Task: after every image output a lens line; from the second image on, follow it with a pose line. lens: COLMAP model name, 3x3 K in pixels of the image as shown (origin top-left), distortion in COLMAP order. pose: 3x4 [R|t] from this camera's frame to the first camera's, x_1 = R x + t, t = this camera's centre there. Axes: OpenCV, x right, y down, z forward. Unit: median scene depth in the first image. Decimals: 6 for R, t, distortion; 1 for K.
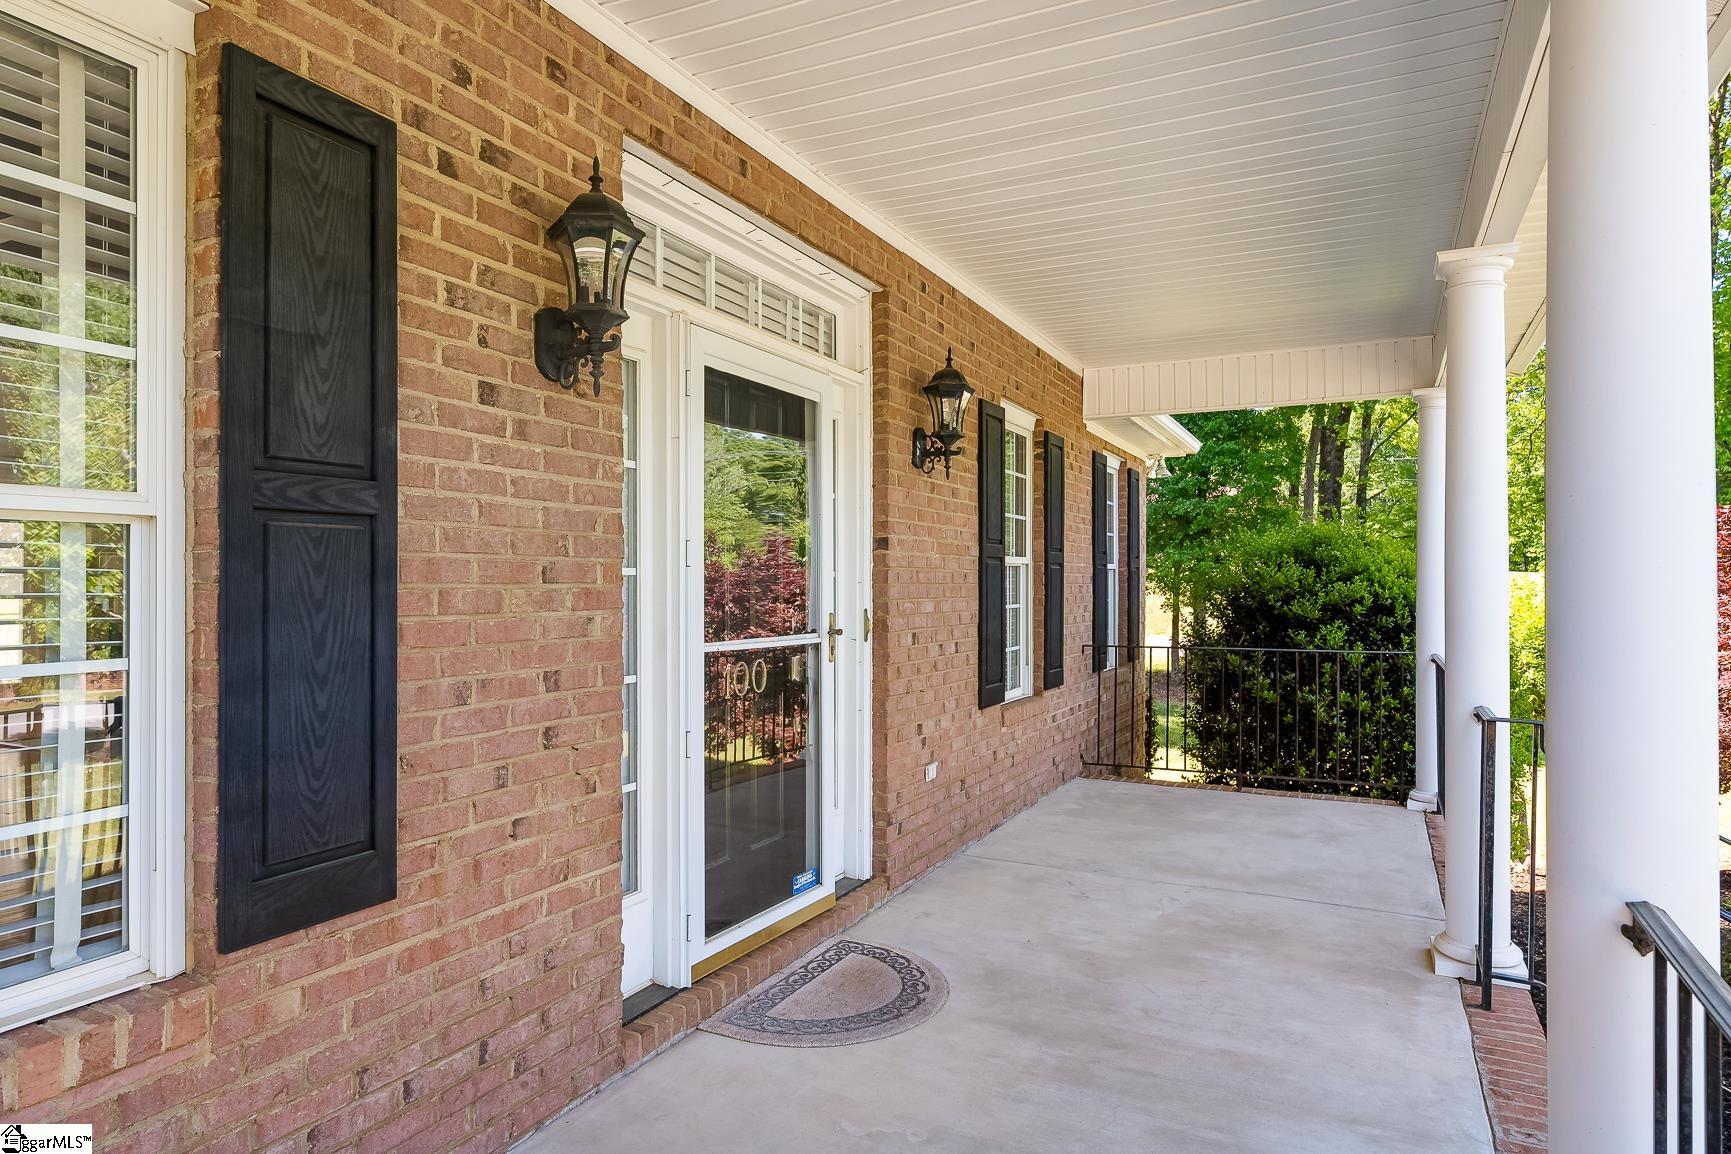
lens RADIAL K [[1036.3, 0, 865.1], [0, 1036.3, 581.3], [0, 0, 1]] dist [-0.001000, 0.000092]
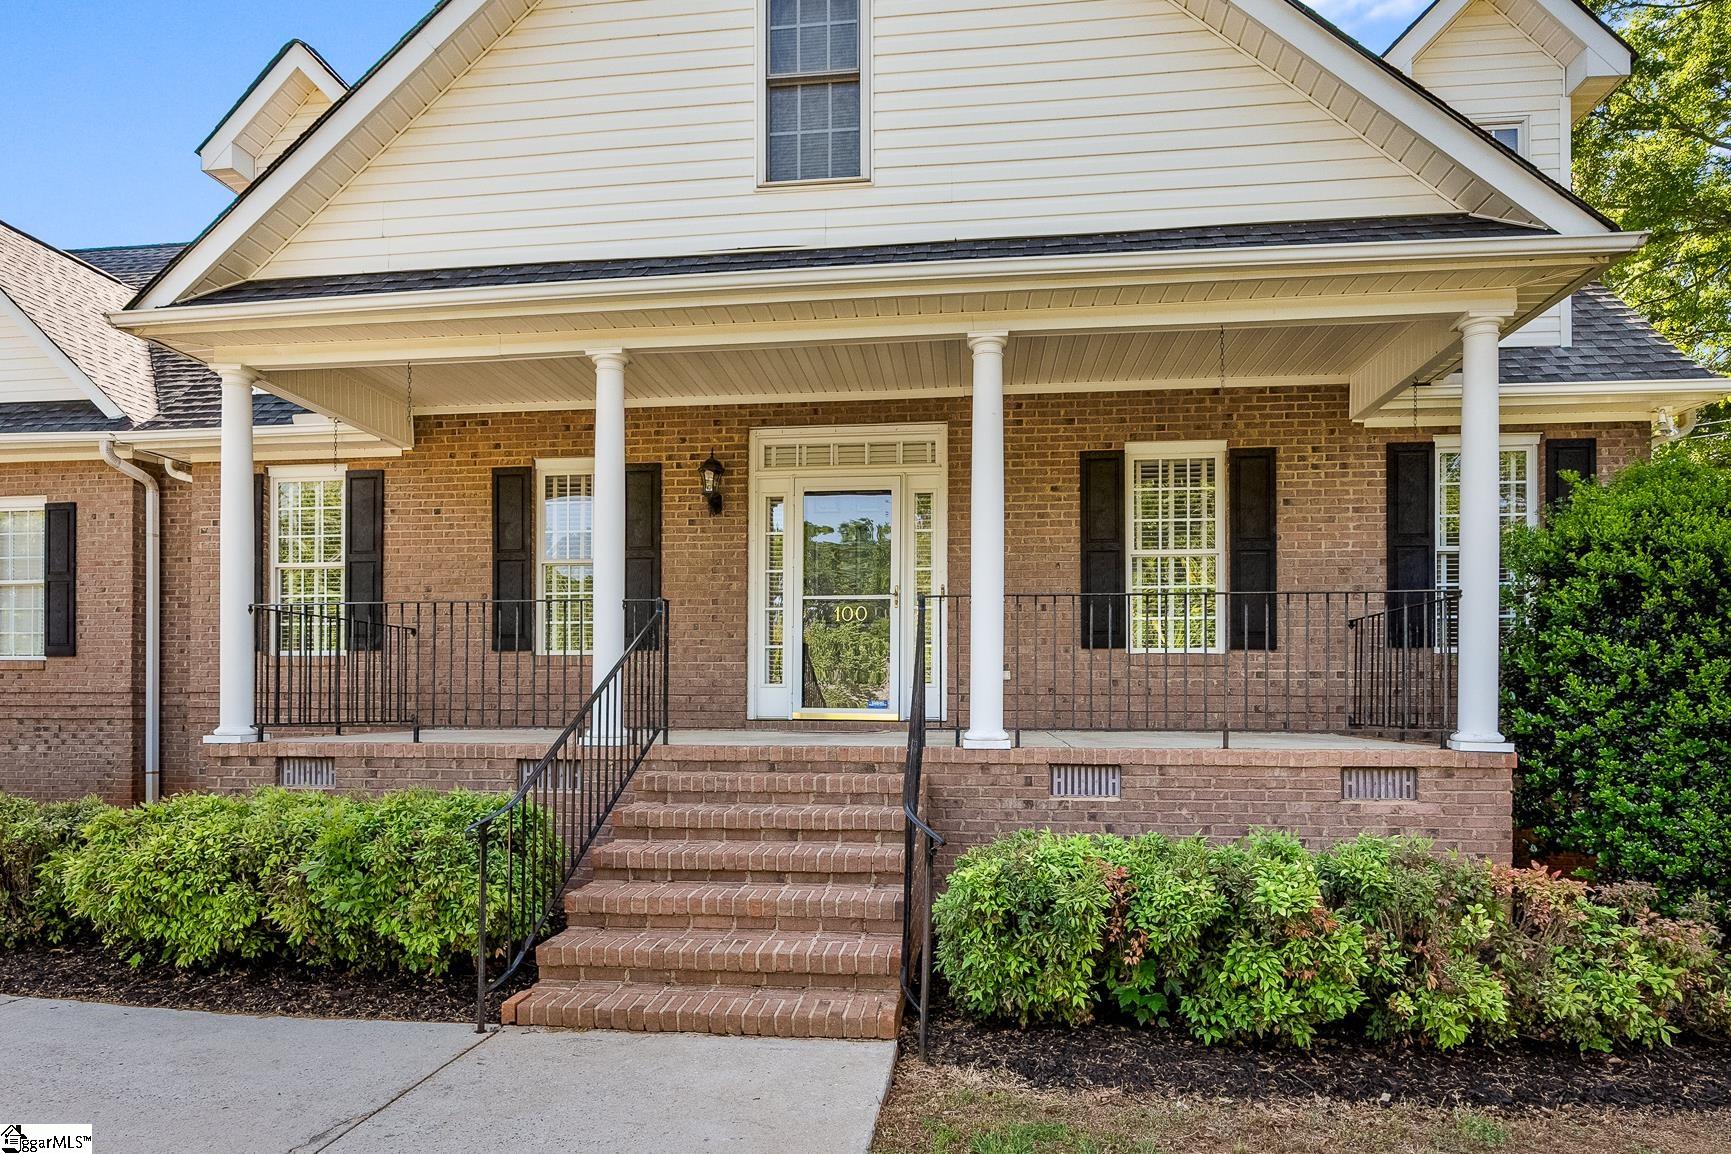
lens RADIAL K [[1055.6, 0, 844.9], [0, 1055.6, 687.2], [0, 0, 1]] dist [-0.007029, -0.001414]
pose [[0.314661, -0.000638, -0.949204, 3.135497], [0.000324, 1.000000, -0.000564, 0.379504], [0.949204, -0.000130, 0.314661, 0.310309]]
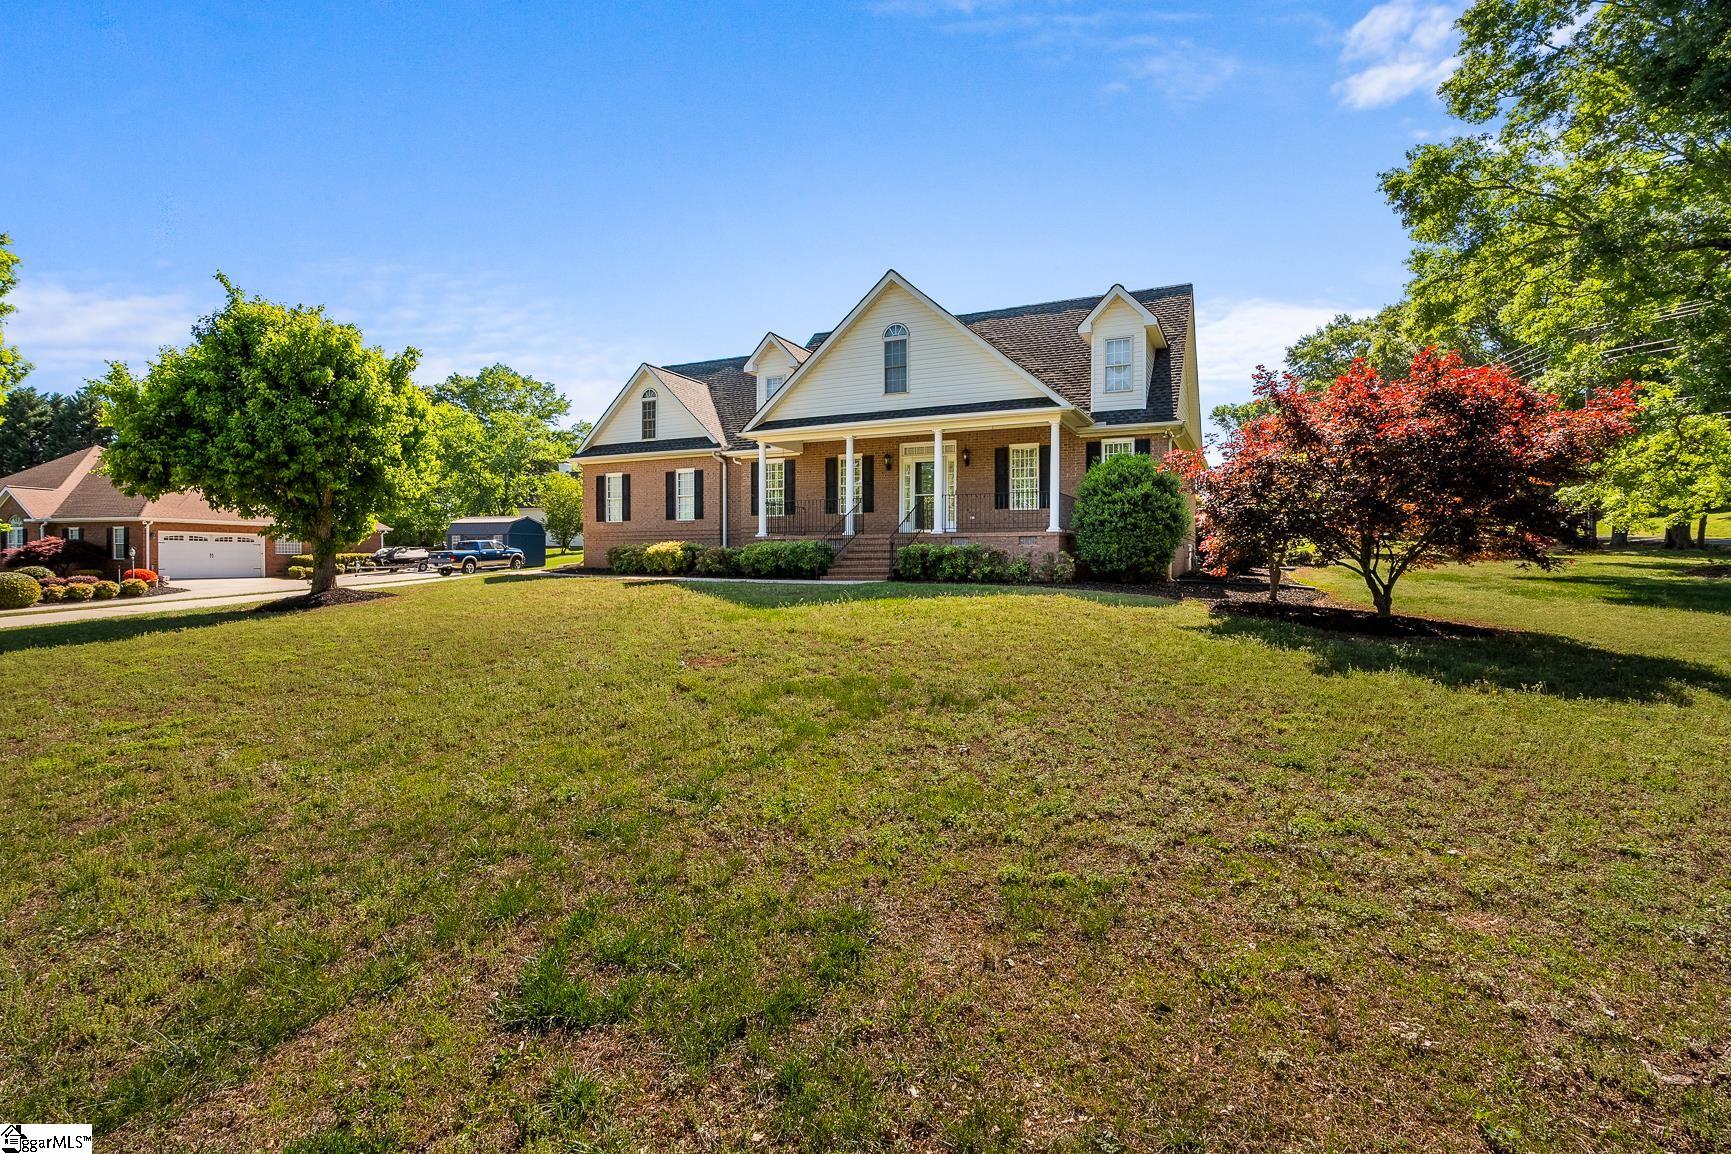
lens RADIAL K [[790.2, 0, 848.0], [0, 790.2, 565.5], [0, 0, 1]] dist [0.003068, 0.000480]
pose [[-0.009903, 0.019313, -0.999764, 8.256964], [0.006519, 0.999793, 0.019249, 0.665933], [0.999930, -0.006327, -0.010026, 0.634104]]
